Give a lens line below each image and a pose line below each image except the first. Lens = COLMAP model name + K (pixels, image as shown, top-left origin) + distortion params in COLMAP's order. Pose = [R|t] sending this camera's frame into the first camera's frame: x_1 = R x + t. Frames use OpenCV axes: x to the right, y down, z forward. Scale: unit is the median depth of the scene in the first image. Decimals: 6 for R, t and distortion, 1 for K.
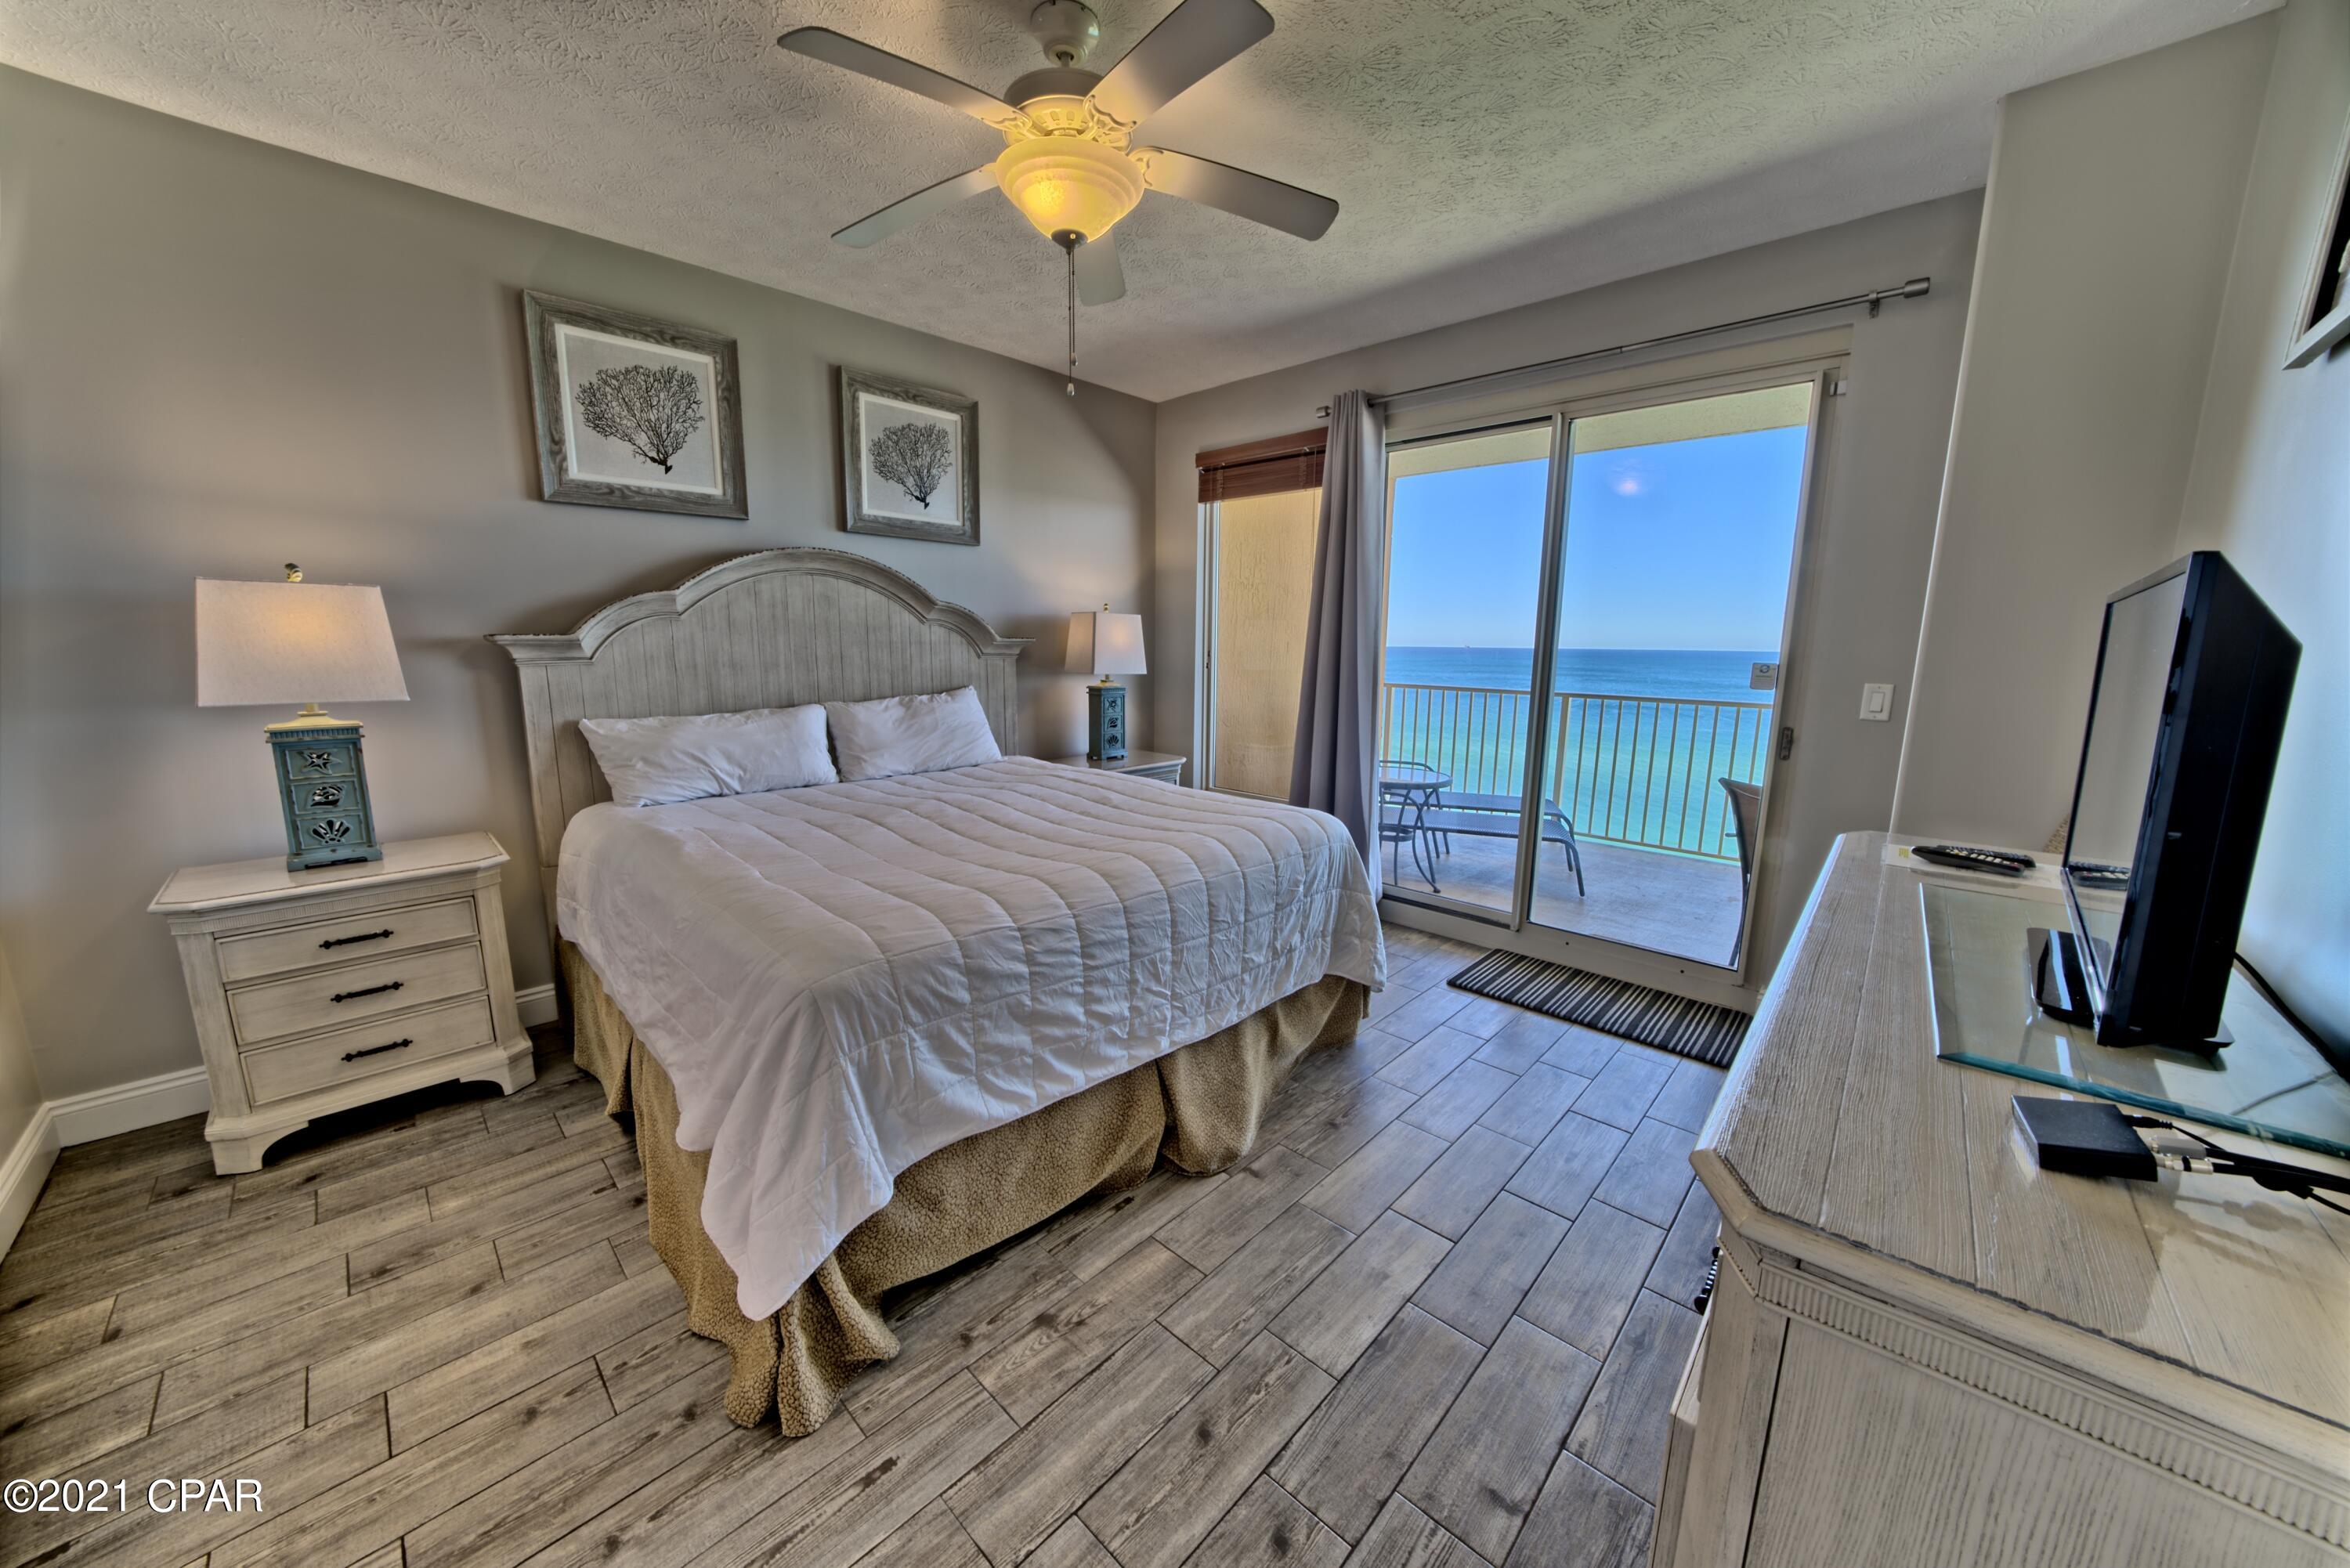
lens RADIAL K [[809.8, 0, 1169.9], [0, 809.8, 783.9], [0, 0, 1]] dist [-0.025790, 0.002397]
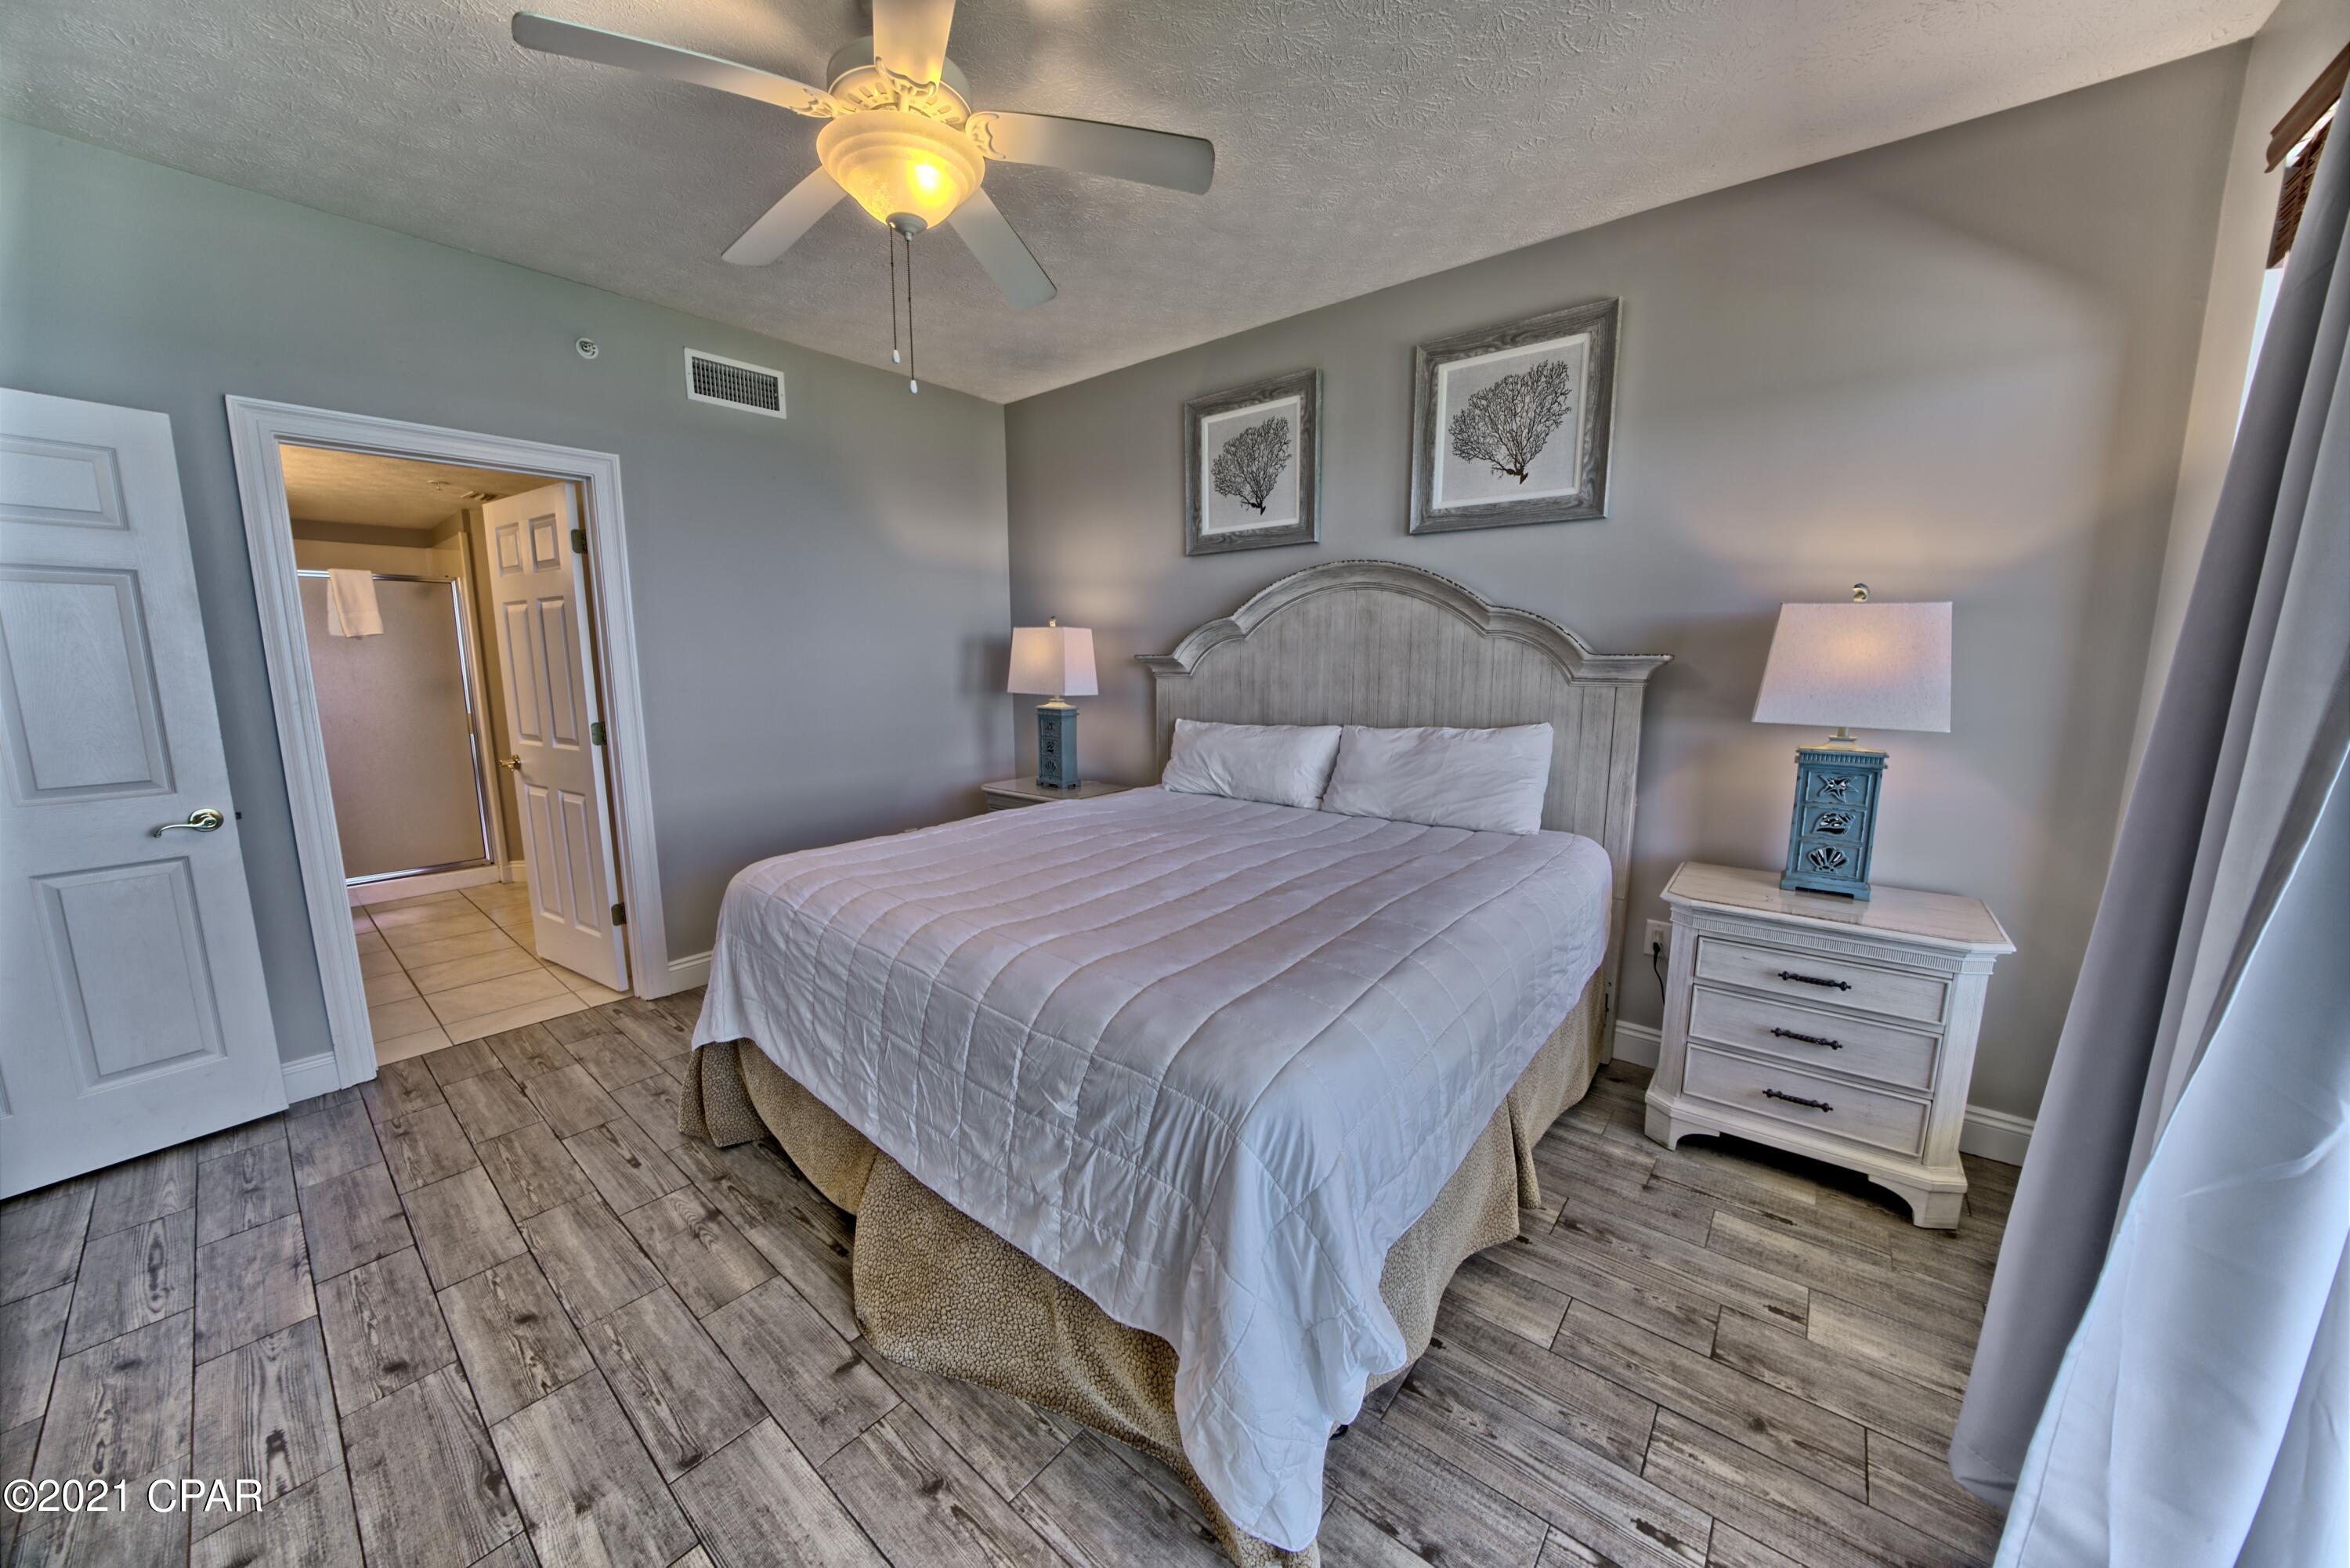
lens RADIAL K [[809.8, 0, 1169.9], [0, 809.8, 783.9], [0, 0, 1]] dist [-0.025790, 0.002397]
pose [[0.075987, 0.145196, -0.986481, 0.568472], [-0.169313, 0.976853, 0.130737, -0.141728], [0.982629, 0.157089, 0.098811, 0.828471]]
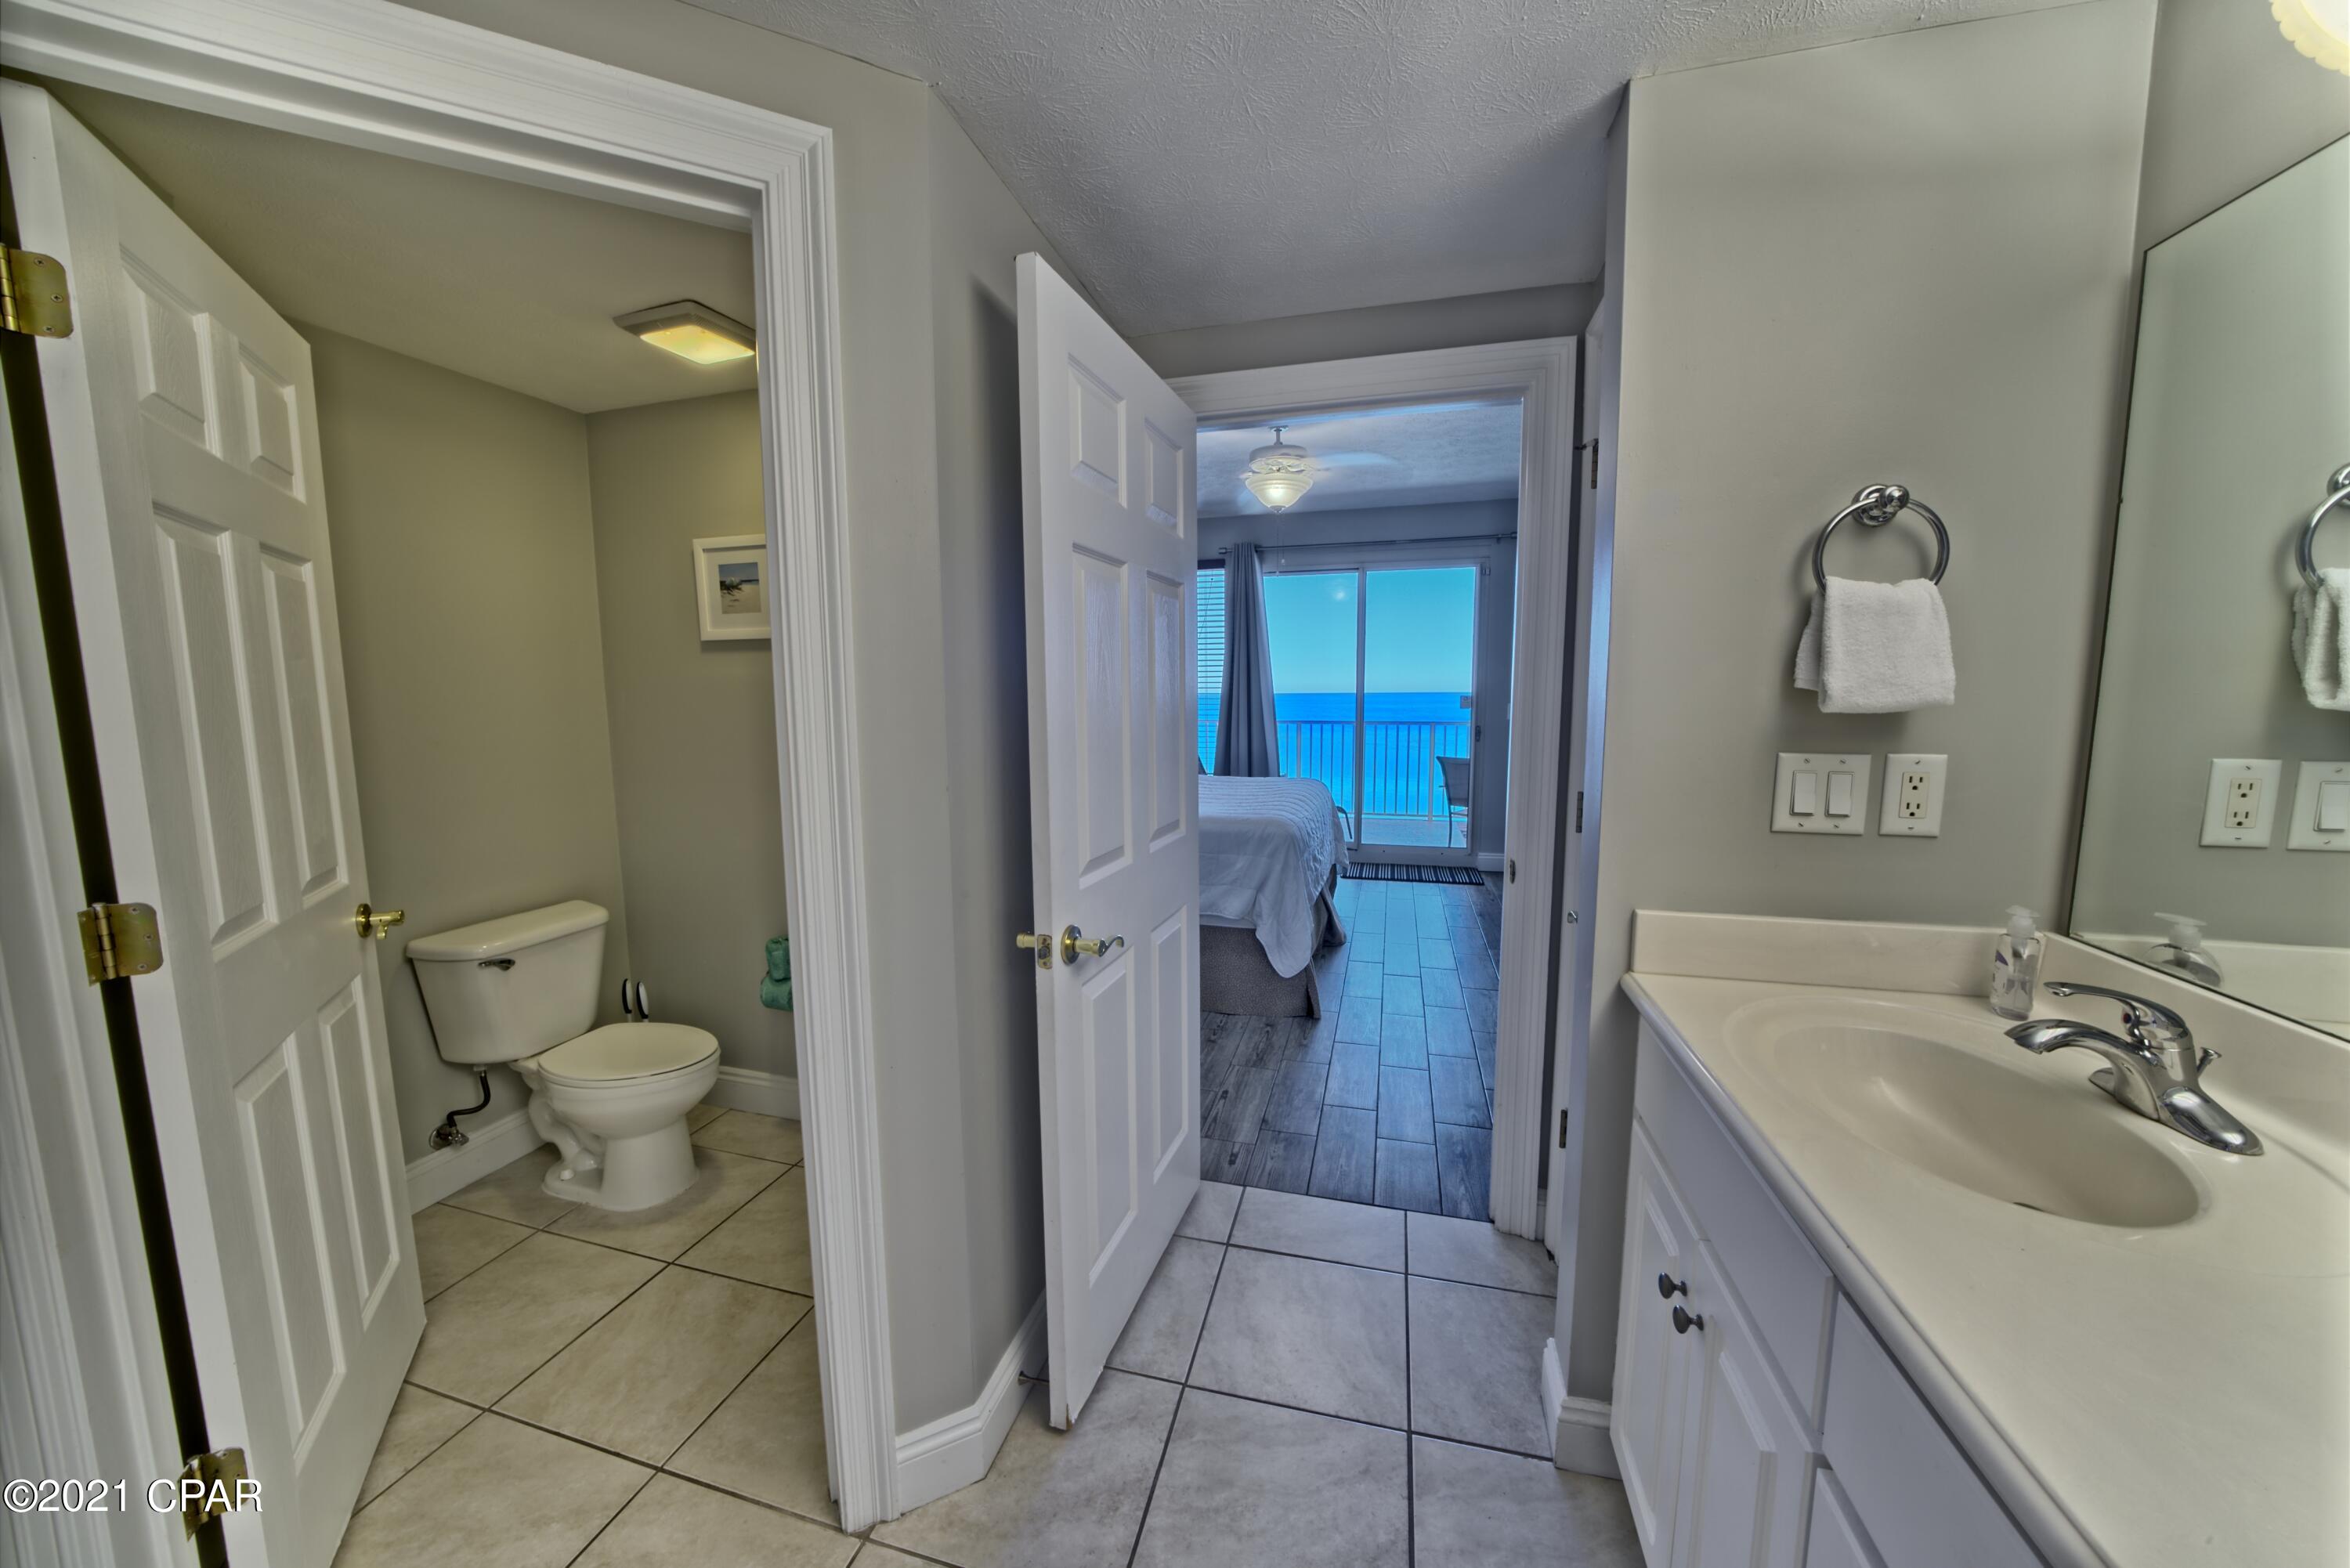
lens RADIAL K [[809.8, 0, 1169.9], [0, 809.8, 783.9], [0, 0, 1]] dist [-0.025790, 0.002397]
pose [[0.879021, -0.067171, 0.472028, -0.935350], [0.095935, 0.994696, -0.037105, 0.080001], [-0.467032, 0.077900, 0.880802, -0.473111]]
